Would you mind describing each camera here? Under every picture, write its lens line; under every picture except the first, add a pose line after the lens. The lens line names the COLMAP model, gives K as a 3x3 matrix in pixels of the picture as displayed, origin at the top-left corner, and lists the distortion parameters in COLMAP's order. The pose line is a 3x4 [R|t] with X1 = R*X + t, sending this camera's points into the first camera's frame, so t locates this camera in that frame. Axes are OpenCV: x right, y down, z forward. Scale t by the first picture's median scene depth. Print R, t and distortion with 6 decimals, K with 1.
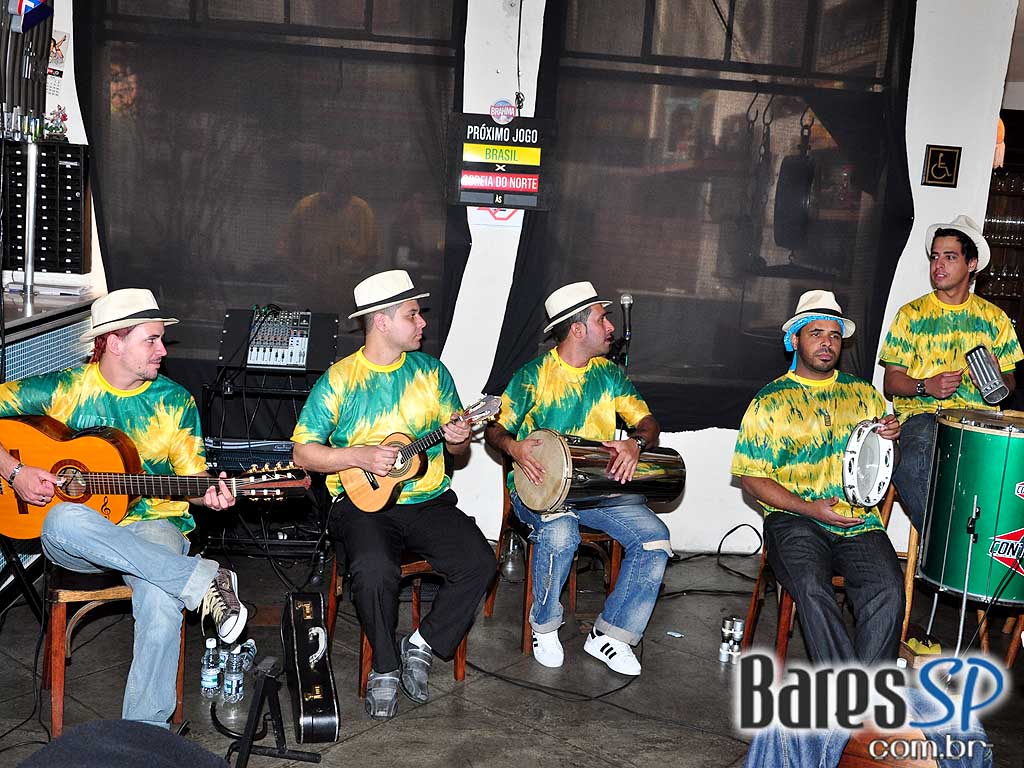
lens RADIAL K [[1013.6, 0, 507.7], [0, 1013.6, 381.8], [0, 0, 1]] dist [-0.069668, 0.000000]
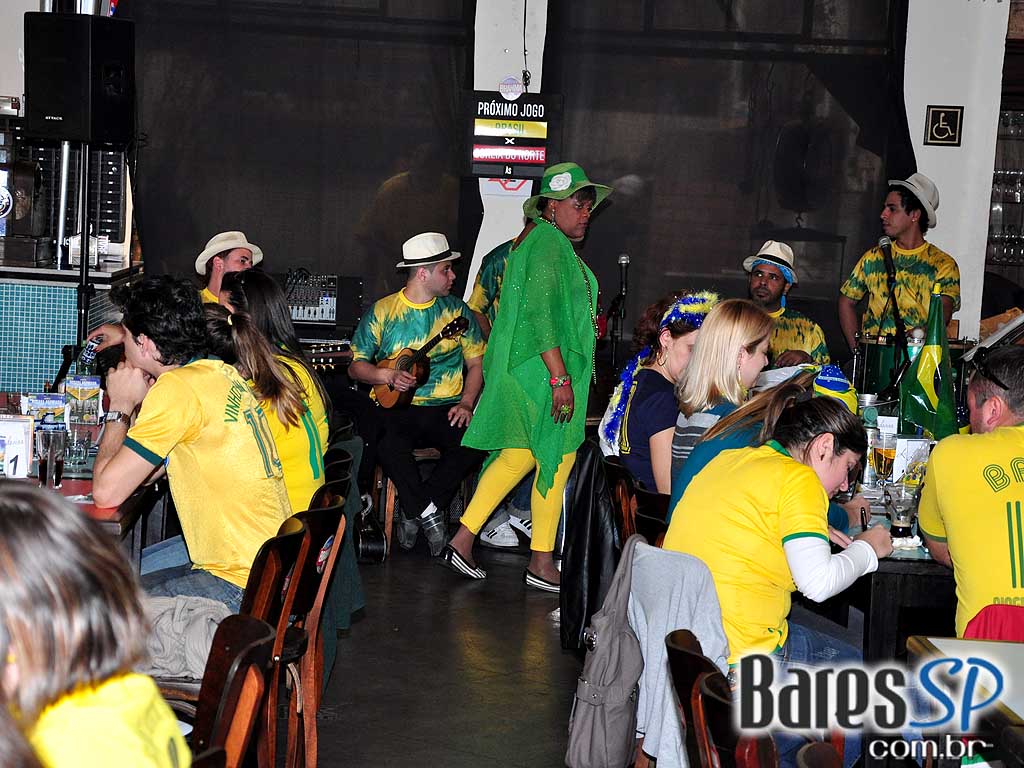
lens RADIAL K [[2336.1, 0, 512.9], [0, 2336.1, 390.0], [0, 0, 1]] dist [0.326893, 0.000000]
pose [[0.999059, -0.013443, -0.041244, 0.095672], [0.010224, 0.996957, -0.077286, 0.243007], [0.042158, 0.076792, 0.996155, -1.455640]]
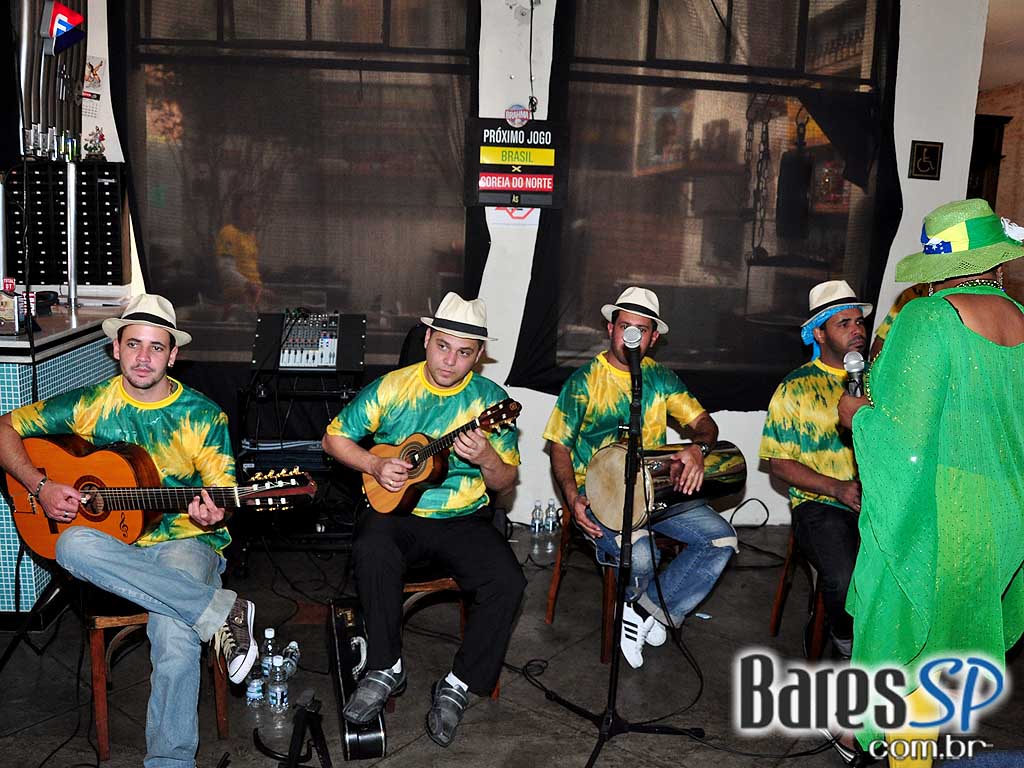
lens RADIAL K [[846.9, 0, 508.7], [0, 846.9, 377.8], [0, 0, 1]] dist [-0.131743, -0.010188]
pose [[0.999494, -0.031668, 0.003010, -0.024842], [0.031588, 0.999218, 0.023804, -0.017569], [-0.003762, -0.023697, 0.999712, 0.130350]]
